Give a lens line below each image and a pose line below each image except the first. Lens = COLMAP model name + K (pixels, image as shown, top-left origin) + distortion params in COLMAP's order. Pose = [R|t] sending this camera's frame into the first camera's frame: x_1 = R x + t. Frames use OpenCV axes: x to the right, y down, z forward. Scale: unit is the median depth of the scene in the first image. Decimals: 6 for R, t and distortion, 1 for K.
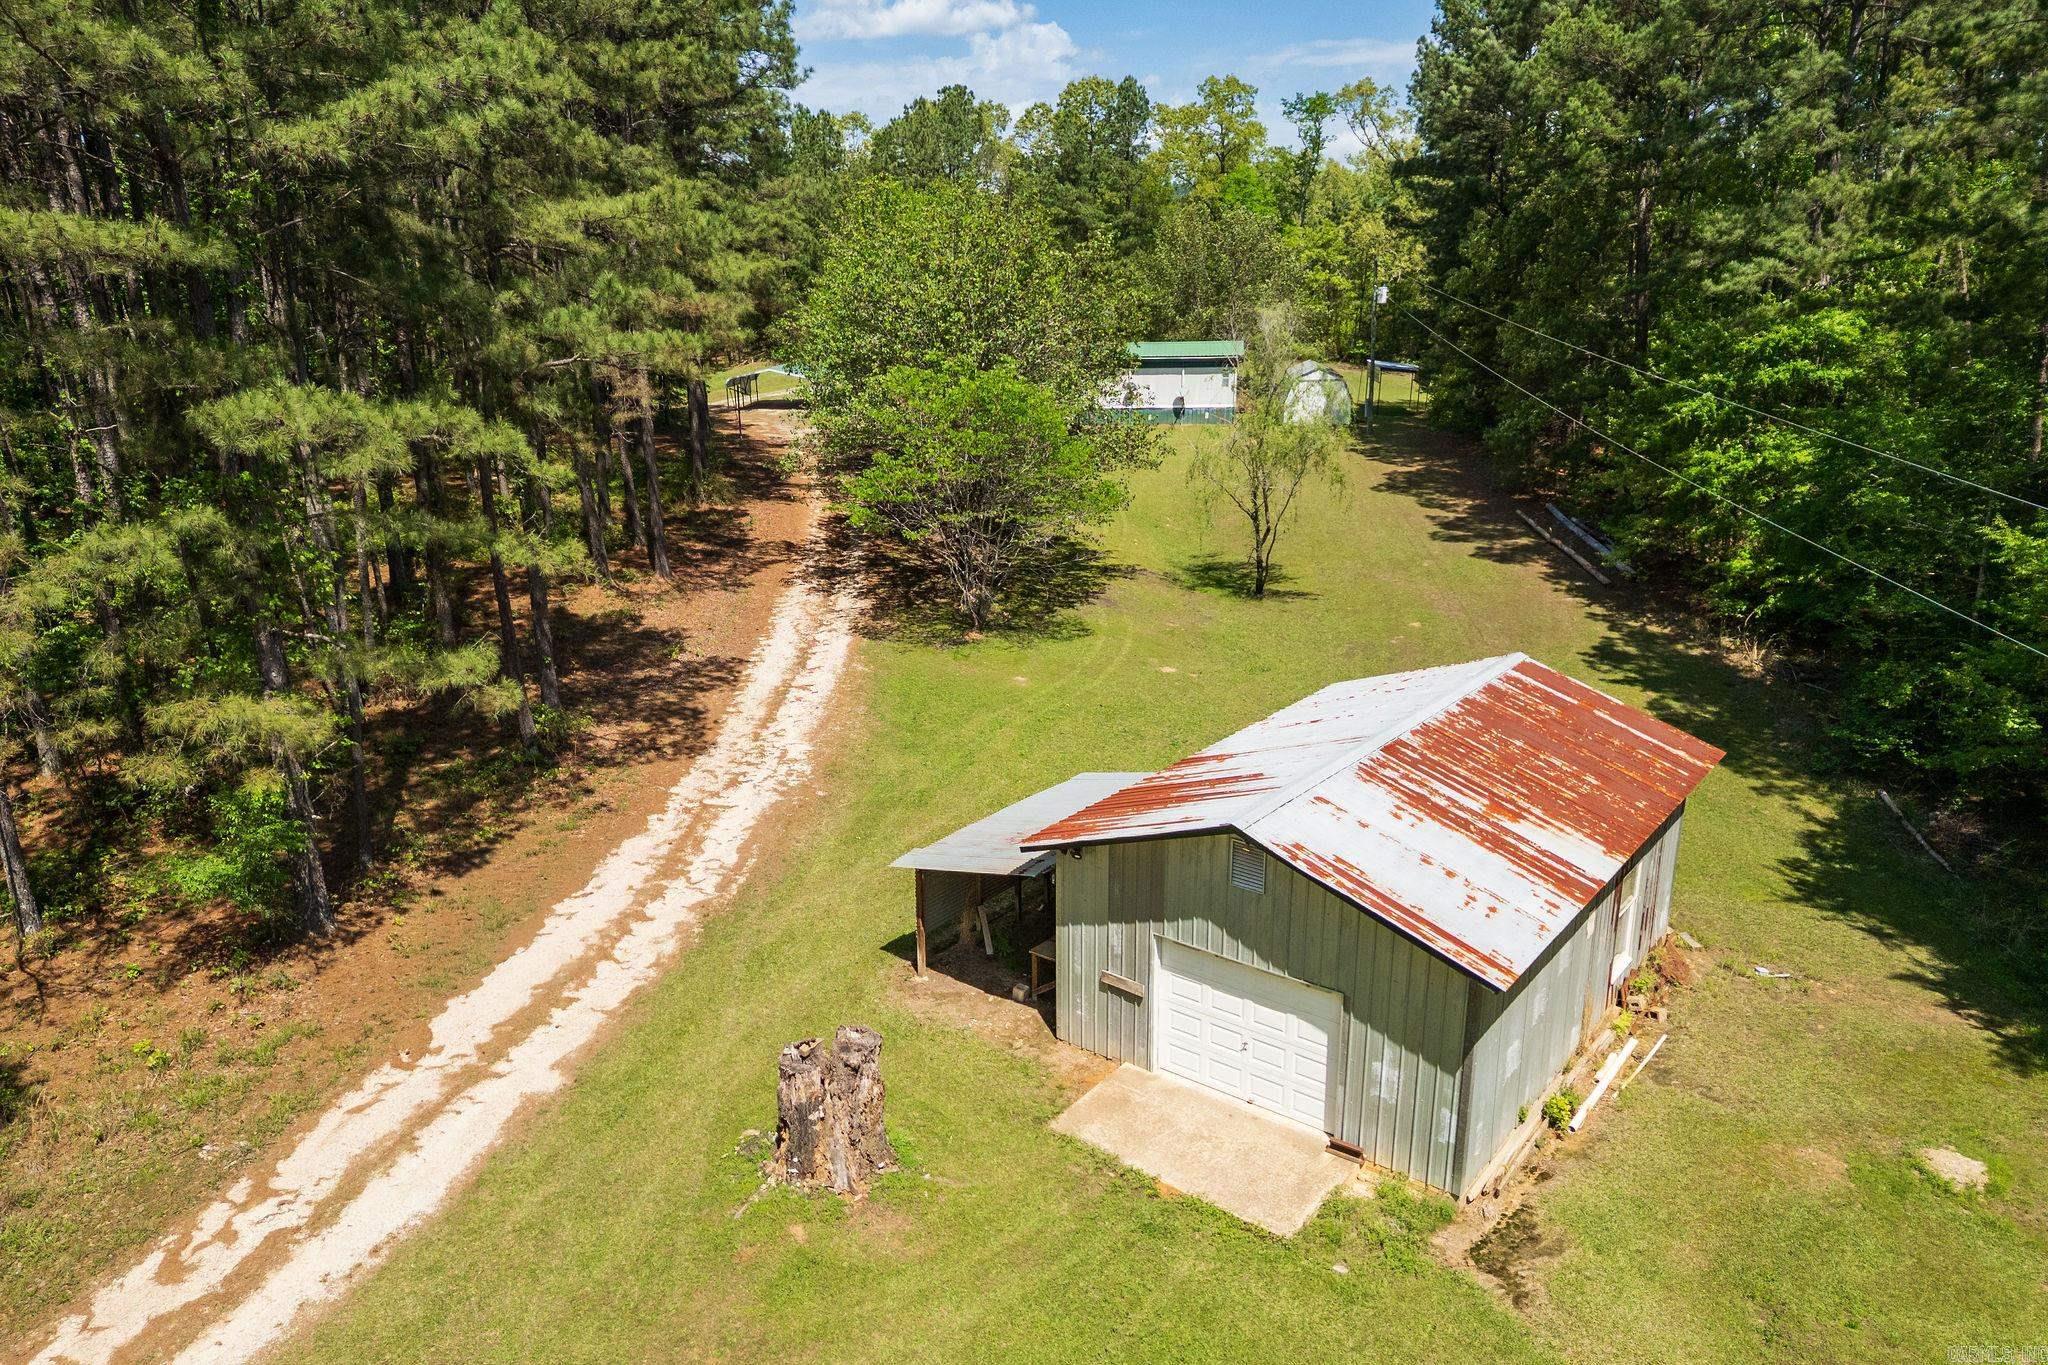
lens RADIAL K [[1404.7, 0, 1024.0], [0, 1404.7, 682.5], [0, 0, 1]] dist [0.075208, -0.071833]
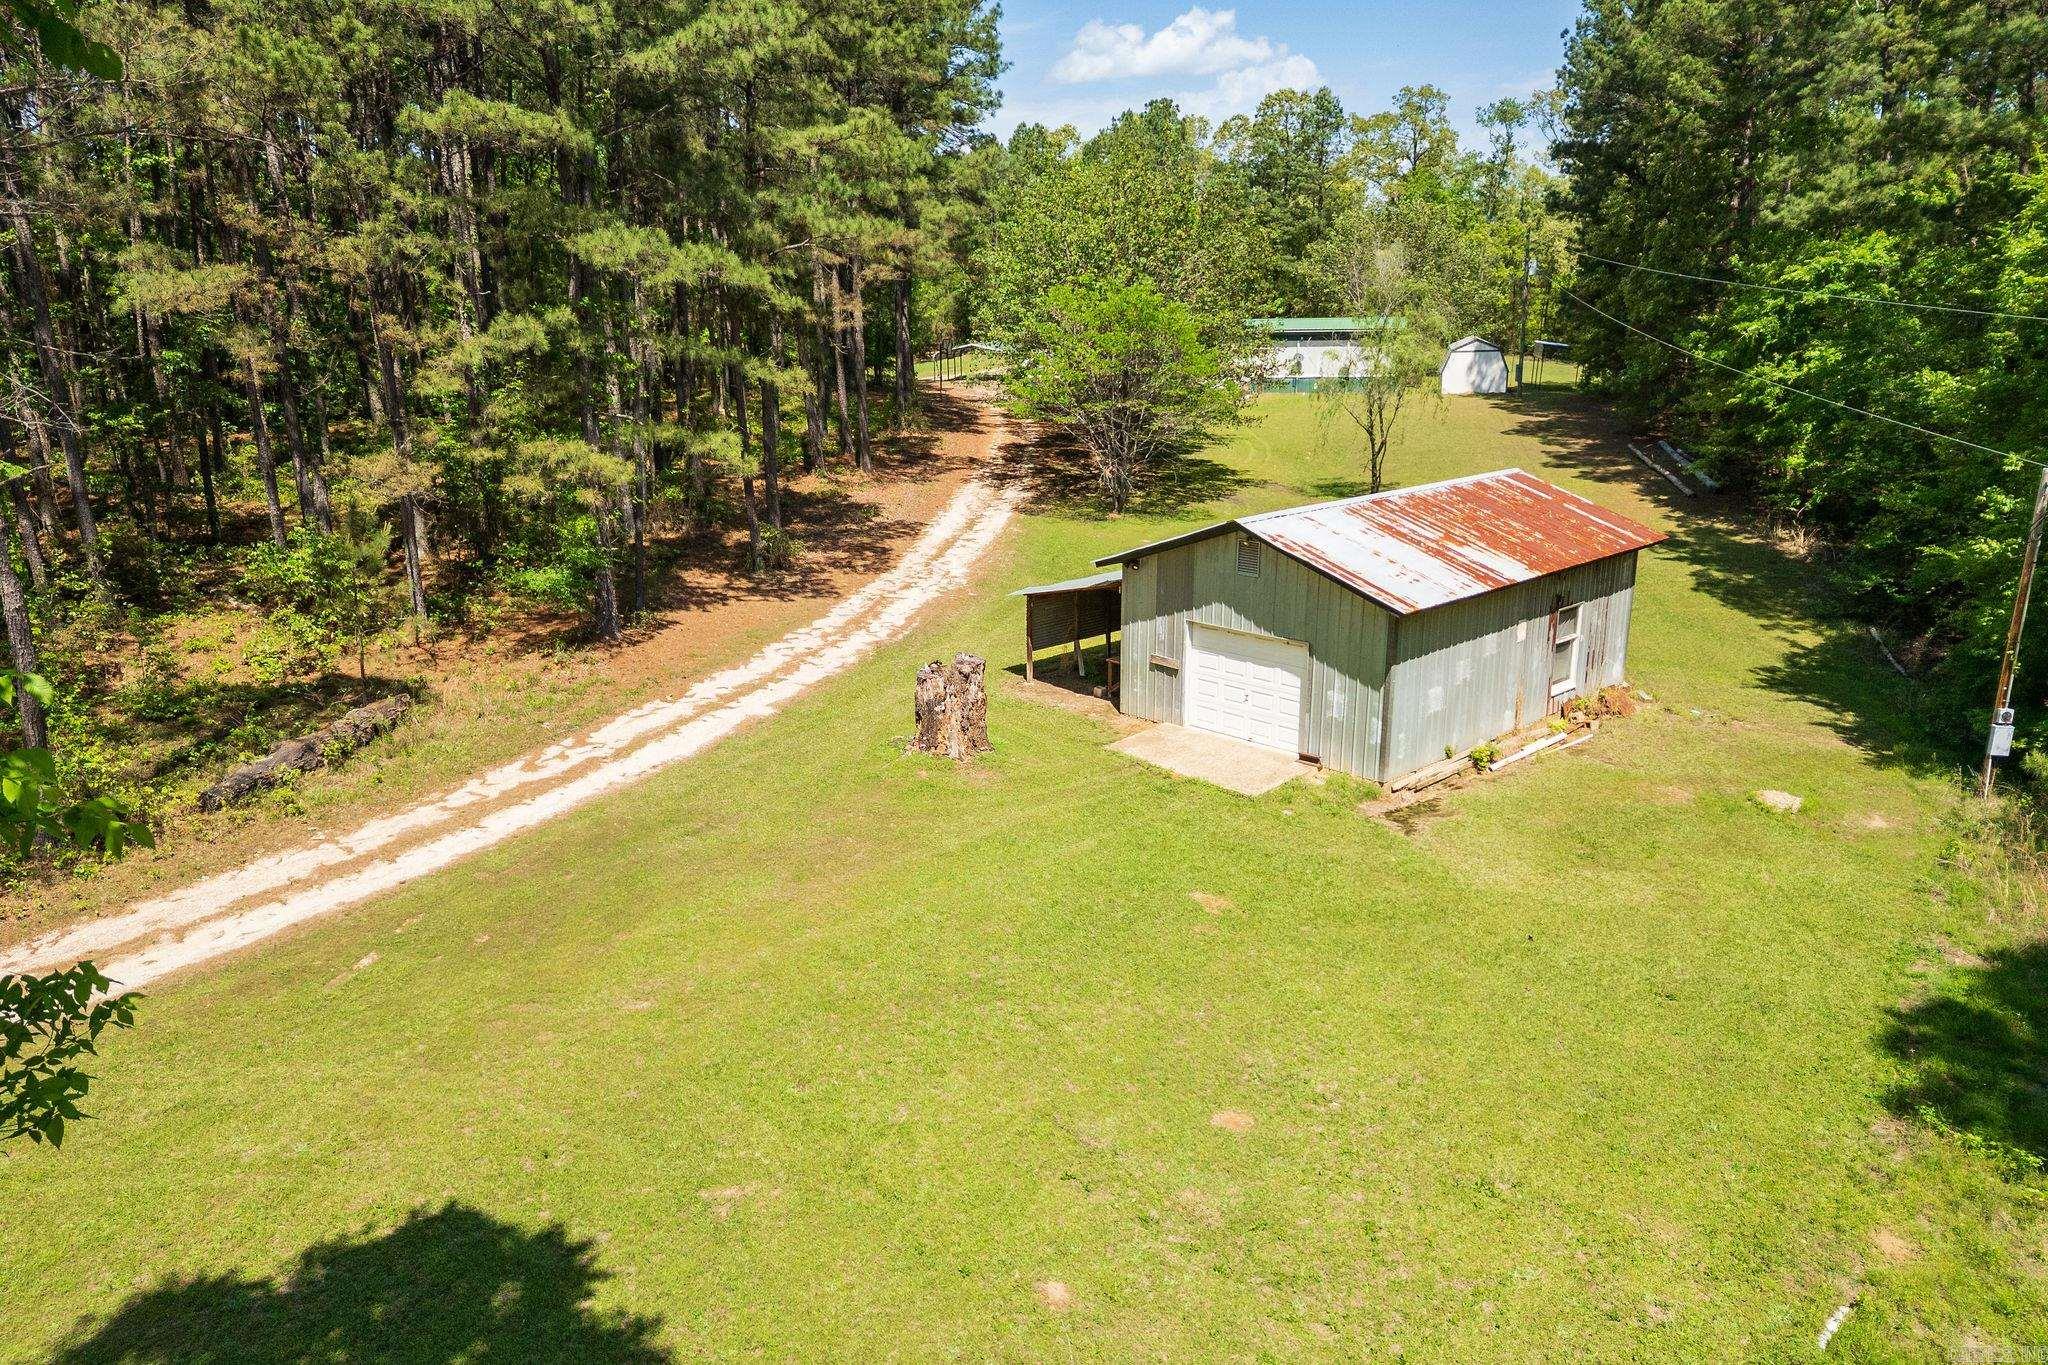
lens RADIAL K [[1411.5, 0, 1016.3], [0, 1411.5, 661.9], [0, 0, 1]] dist [0.076079, -0.094071]
pose [[0.987928, 0.042069, -0.149095, 0.089674], [-0.047530, 0.998316, -0.033252, 0.180848], [0.147445, 0.039937, 0.988264, -0.263214]]
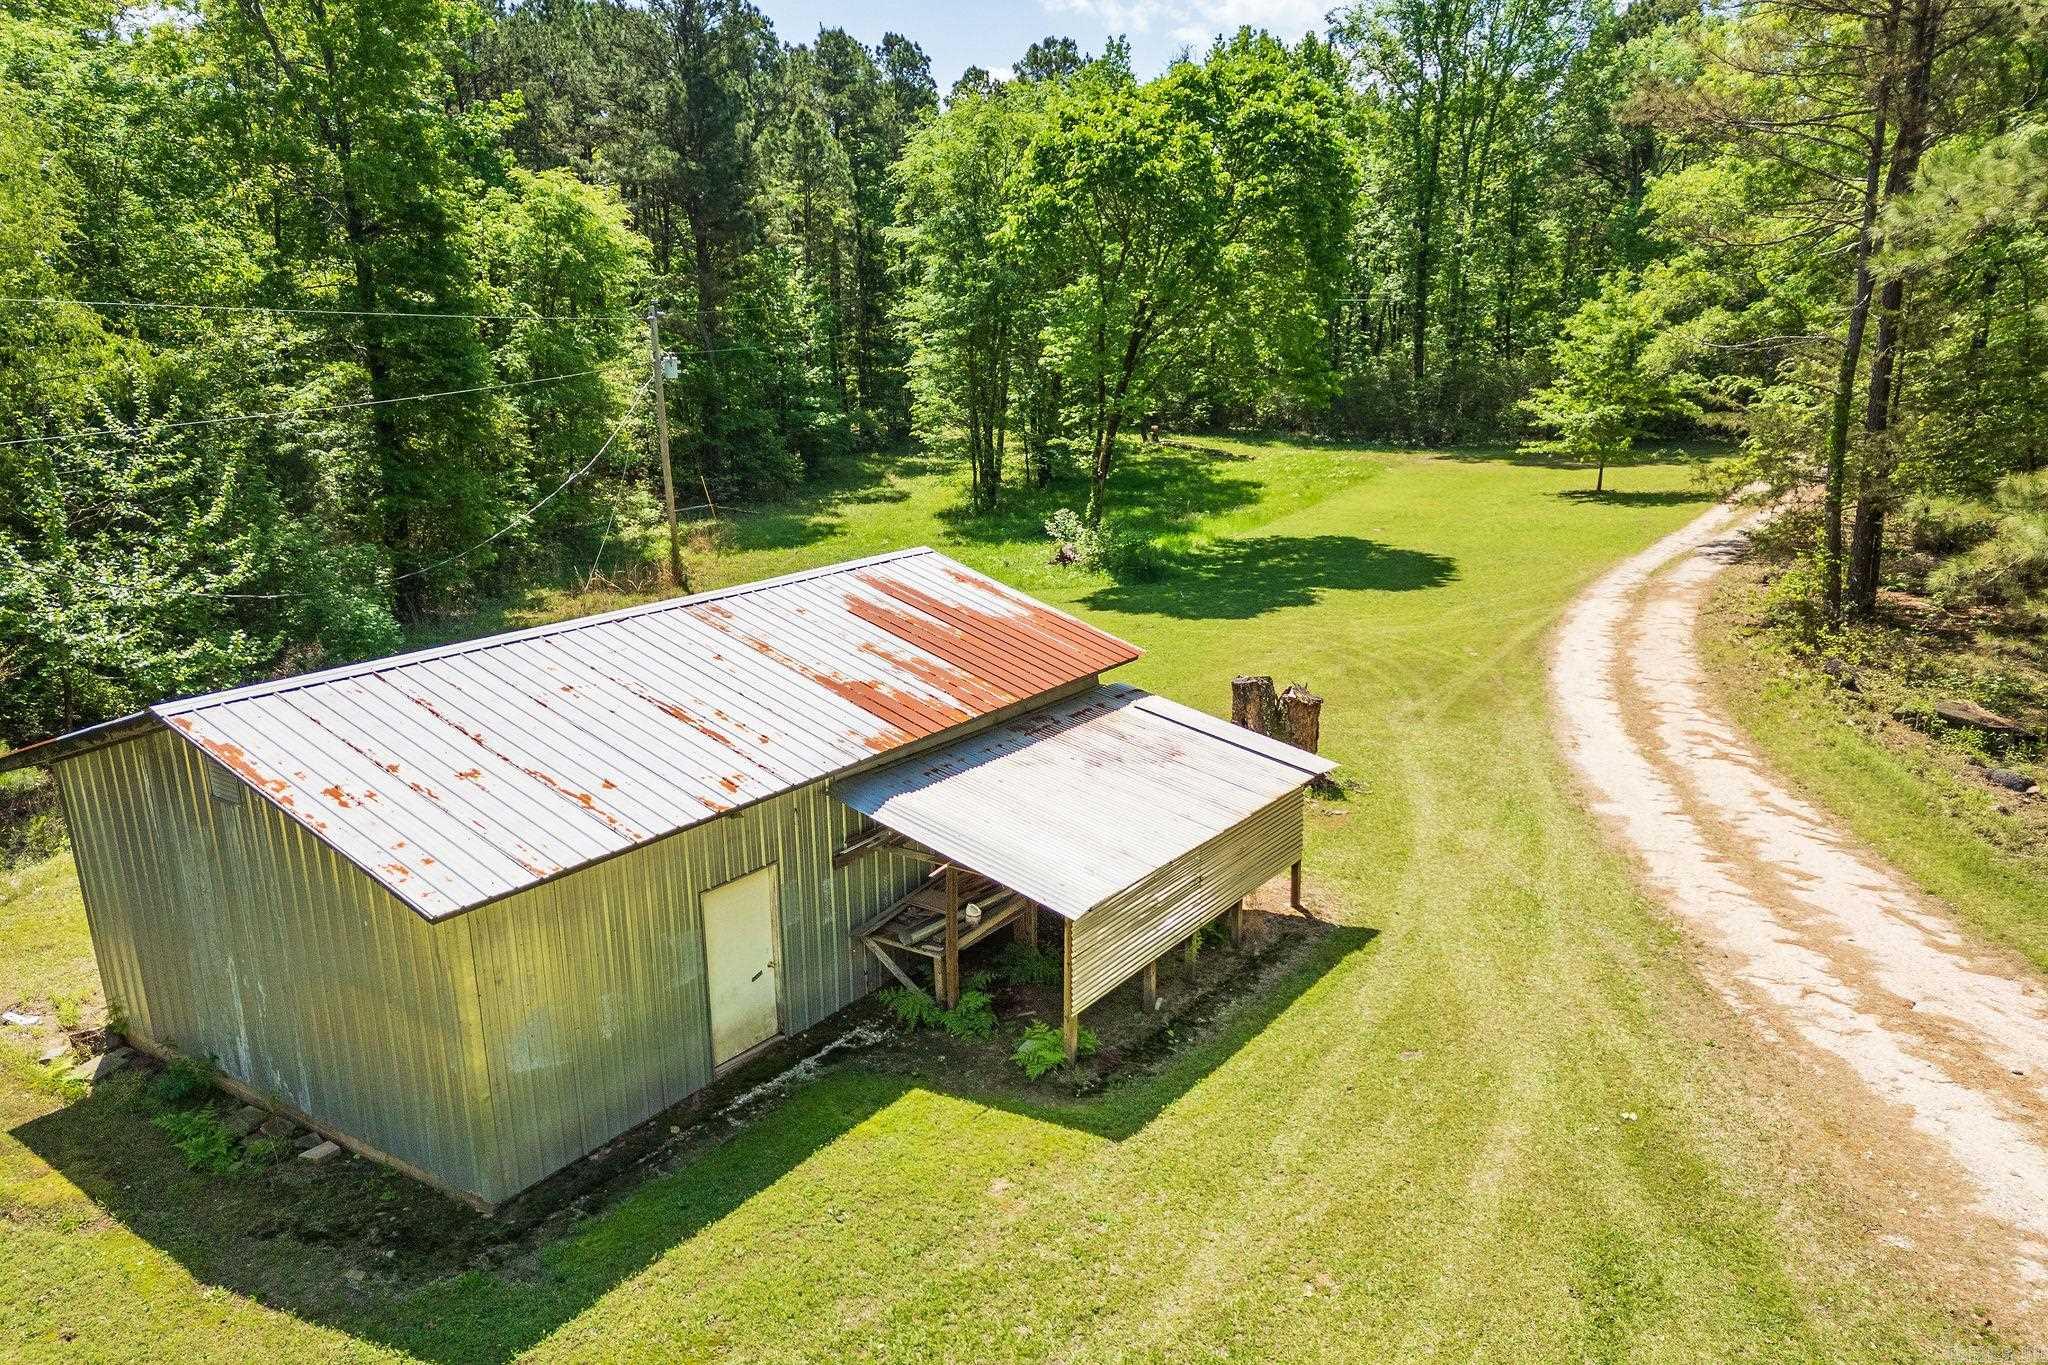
lens RADIAL K [[1404.7, 0, 1024.0], [0, 1404.7, 682.5], [0, 0, 1]] dist [0.075208, -0.071833]
pose [[-0.999182, 0.030522, -0.026518, 0.064068], [0.012421, 0.855851, 0.517073, -0.209668], [0.038478, 0.516321, -0.855530, 1.212048]]
